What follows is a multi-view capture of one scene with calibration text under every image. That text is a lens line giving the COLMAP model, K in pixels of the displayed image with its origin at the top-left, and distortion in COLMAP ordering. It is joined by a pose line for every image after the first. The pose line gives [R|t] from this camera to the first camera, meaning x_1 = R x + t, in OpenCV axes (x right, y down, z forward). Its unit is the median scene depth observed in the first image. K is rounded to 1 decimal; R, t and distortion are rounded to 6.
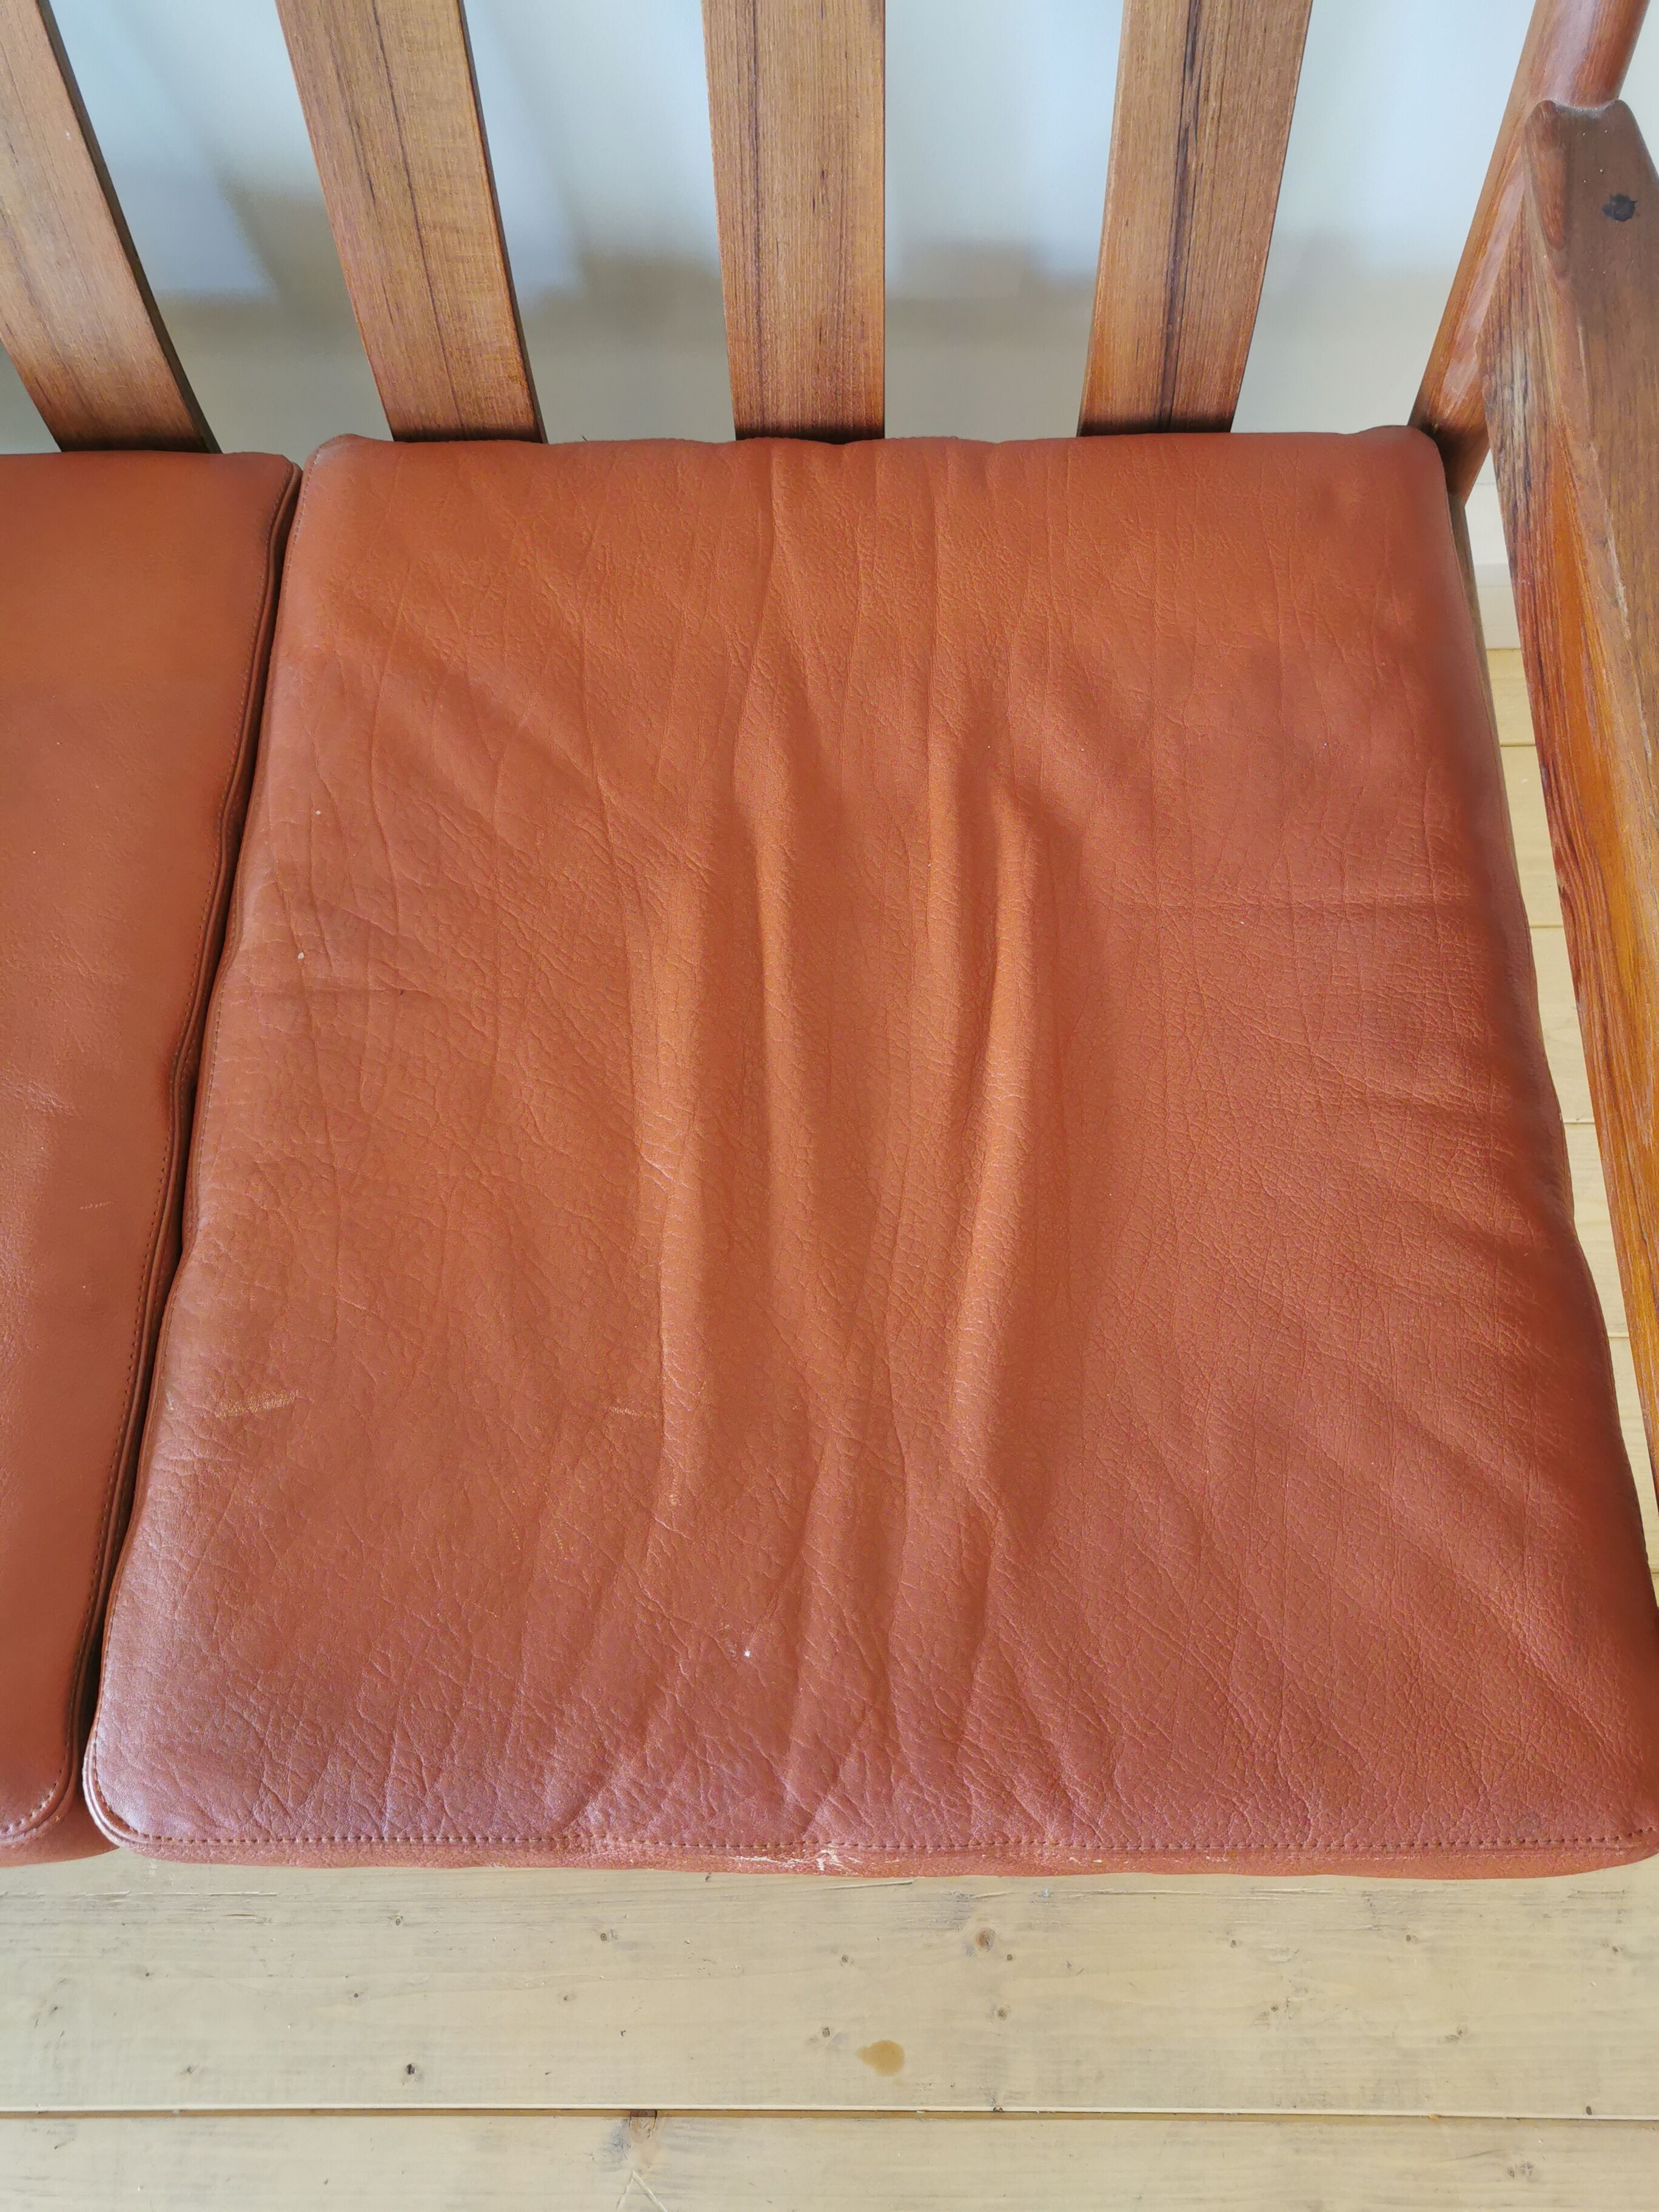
lens RADIAL K [[1750.6, 0, 826.1], [0, 1750.6, 1114.5], [0, 0, 1]] dist [-0.002226, 0.037041]
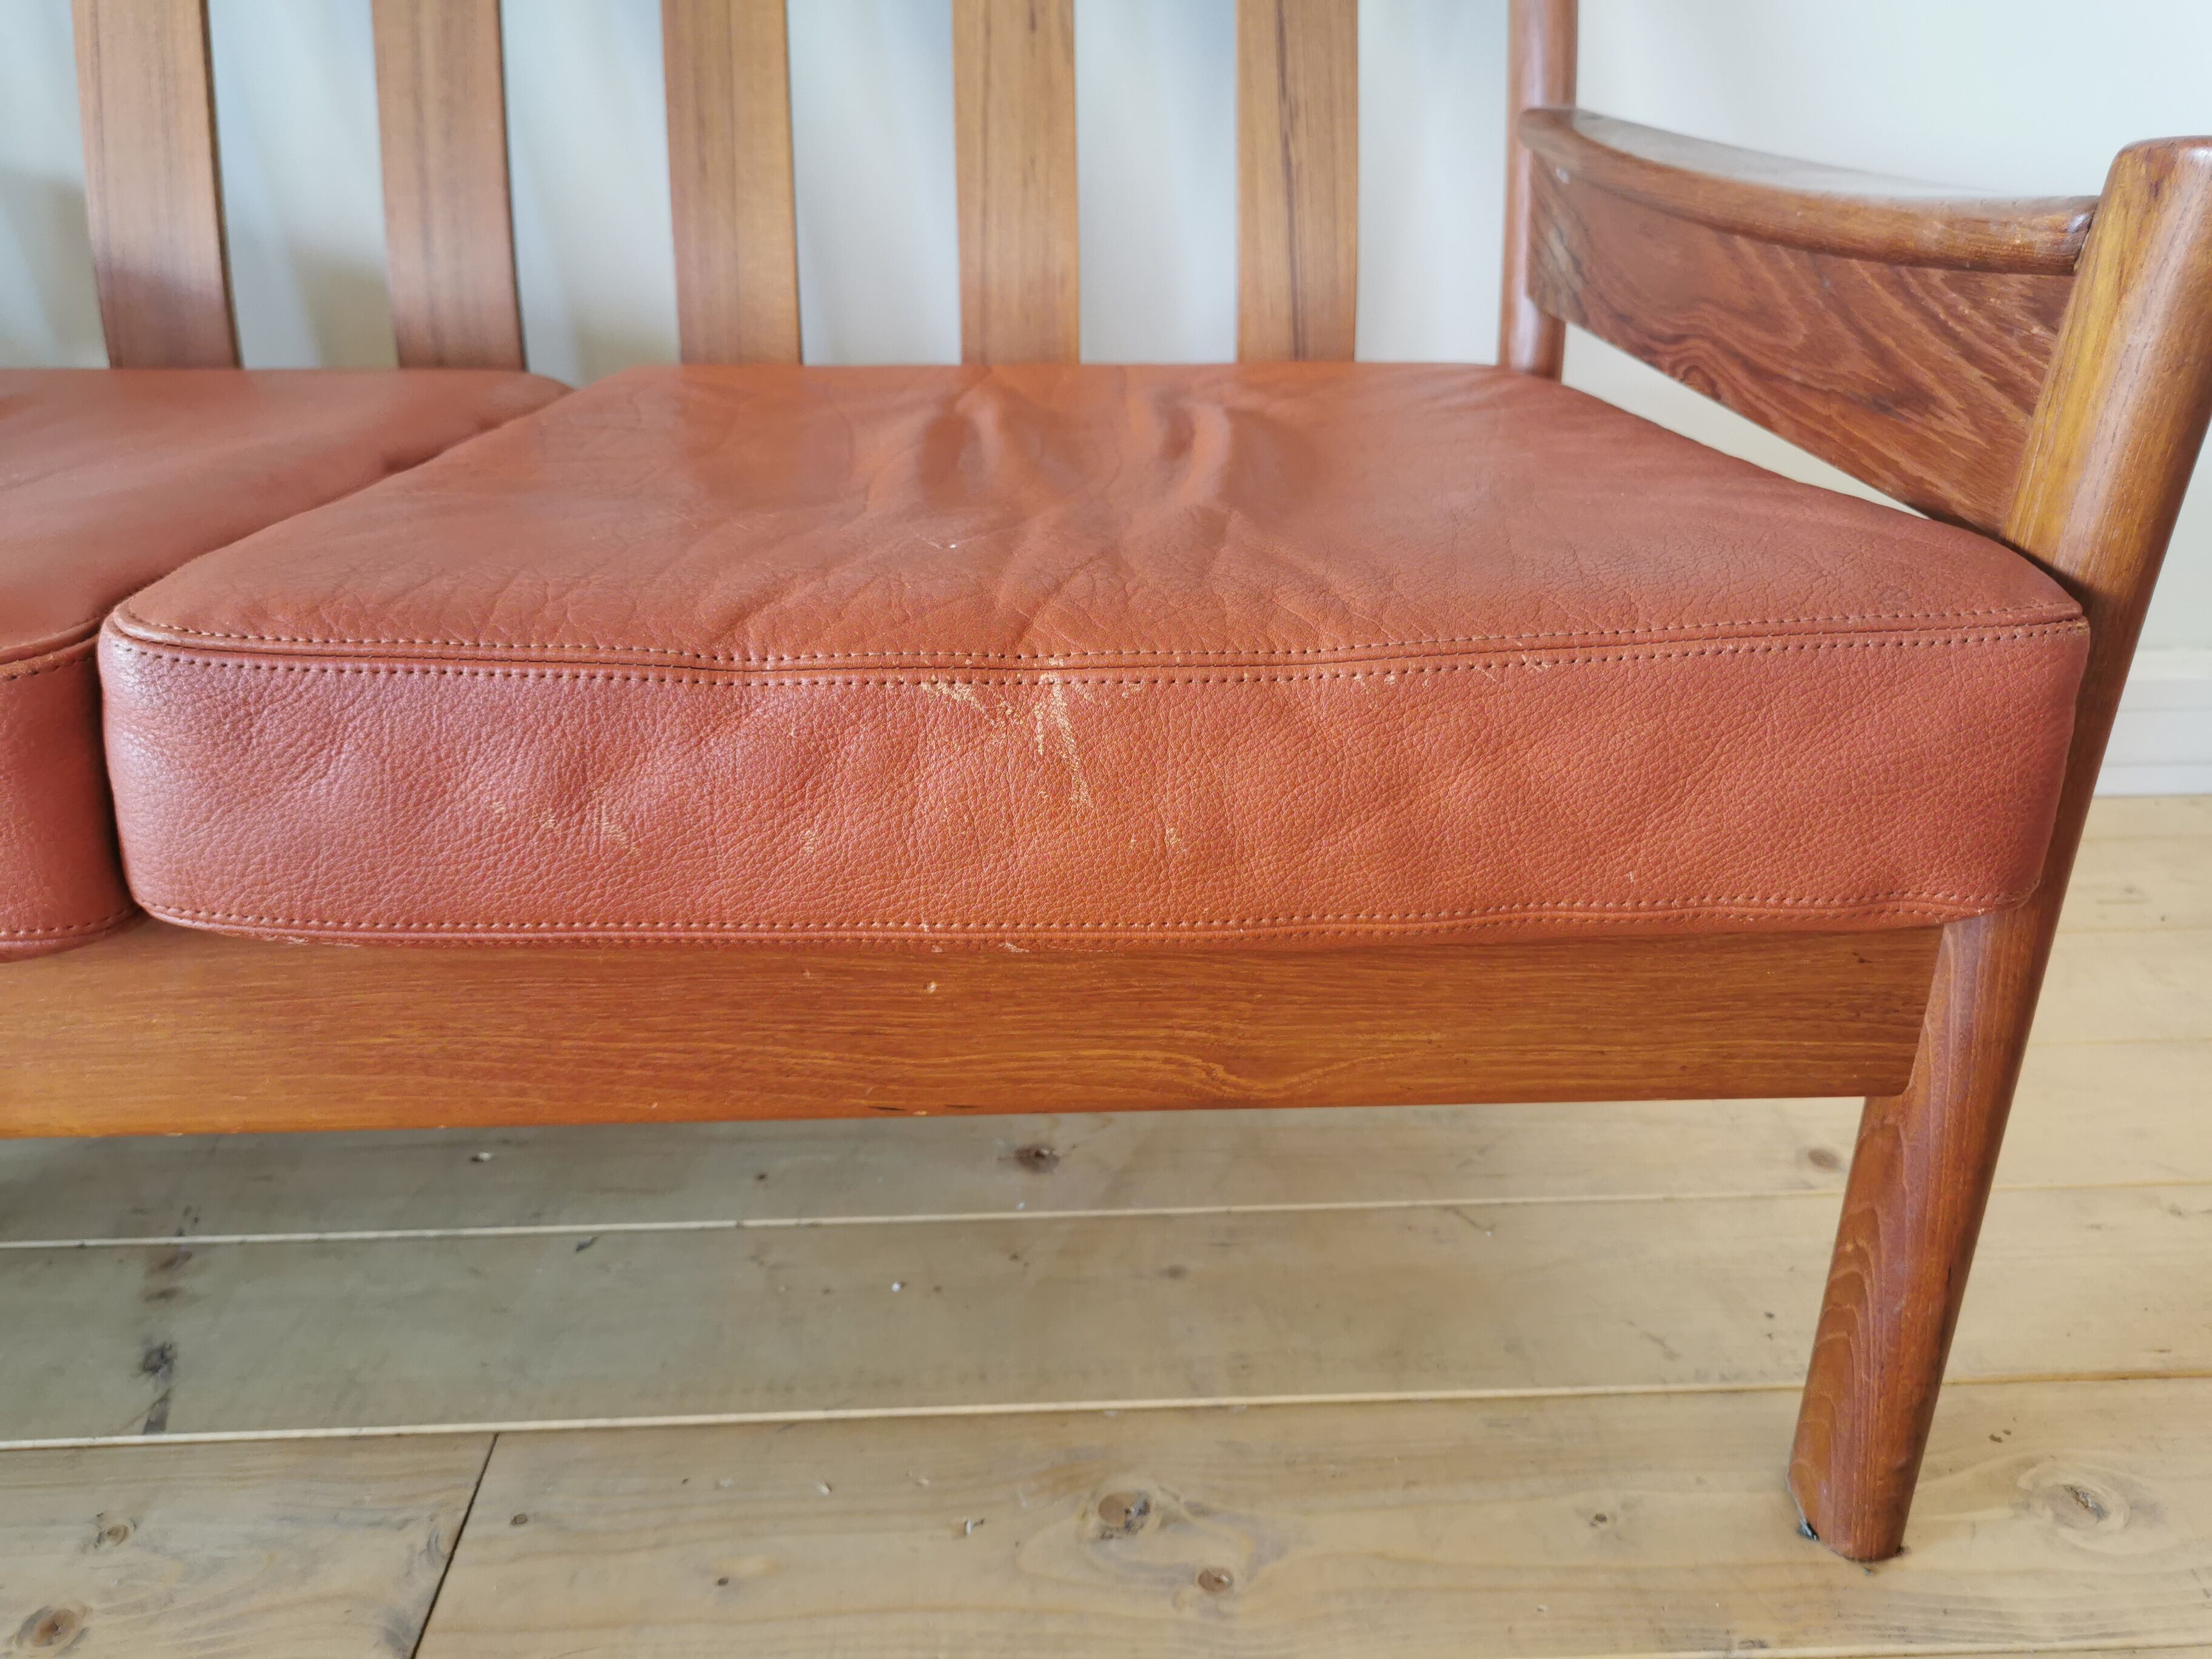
lens RADIAL K [[1763.8, 0, 1104.3], [0, 1763.8, 821.0], [0, 0, 1]] dist [0.014142, 0.006524]
pose [[0.998779, 0.007182, 0.048871, -0.010077], [0.030337, 0.691608, -0.721636, 0.820885], [-0.038982, 0.722238, 0.690545, 0.392826]]
